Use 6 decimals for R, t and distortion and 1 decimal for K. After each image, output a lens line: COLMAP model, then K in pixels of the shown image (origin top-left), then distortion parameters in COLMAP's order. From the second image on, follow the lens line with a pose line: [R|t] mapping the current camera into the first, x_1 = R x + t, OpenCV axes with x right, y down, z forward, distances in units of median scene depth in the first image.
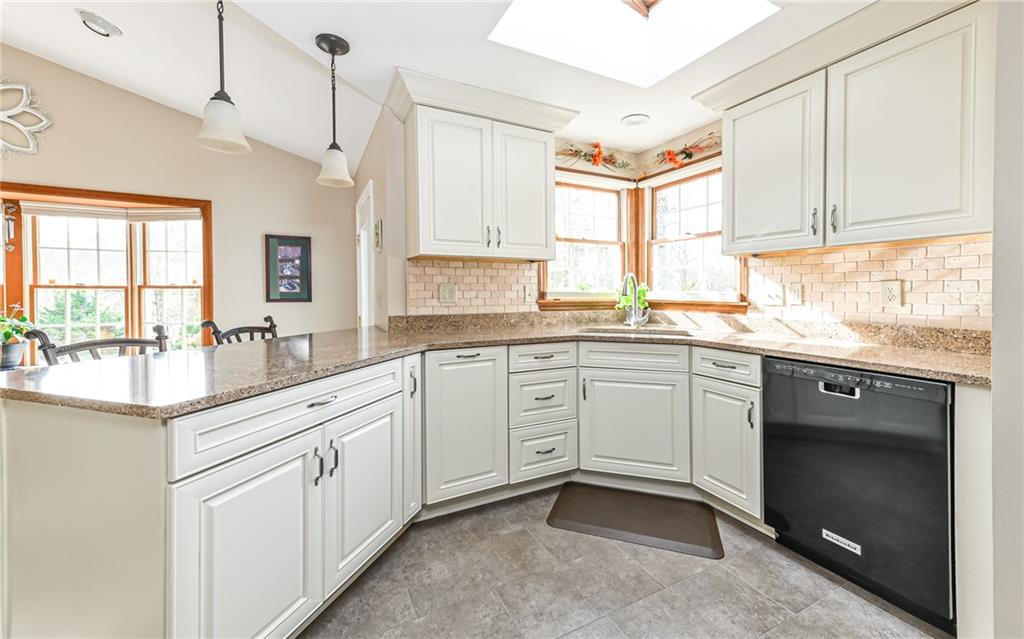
lens RADIAL K [[406.8, 0, 517.6], [0, 406.8, 298.1], [0, 0, 1]] dist [0.019619, -0.000746]
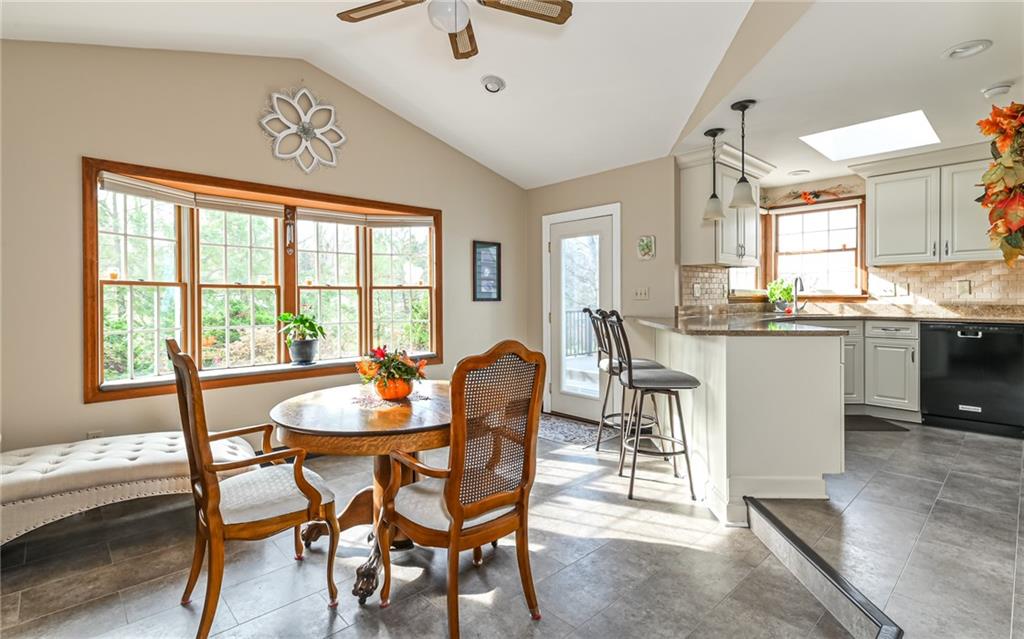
lens RADIAL K [[494.1, 0, 520.3], [0, 494.1, 296.6], [0, 0, 1]] dist [0.011201, -0.000168]
pose [[0.959806, -0.007868, 0.280554, -1.233194], [0.013191, 0.999767, -0.017091, 0.030889], [-0.280354, 0.020105, 0.959686, -0.452295]]
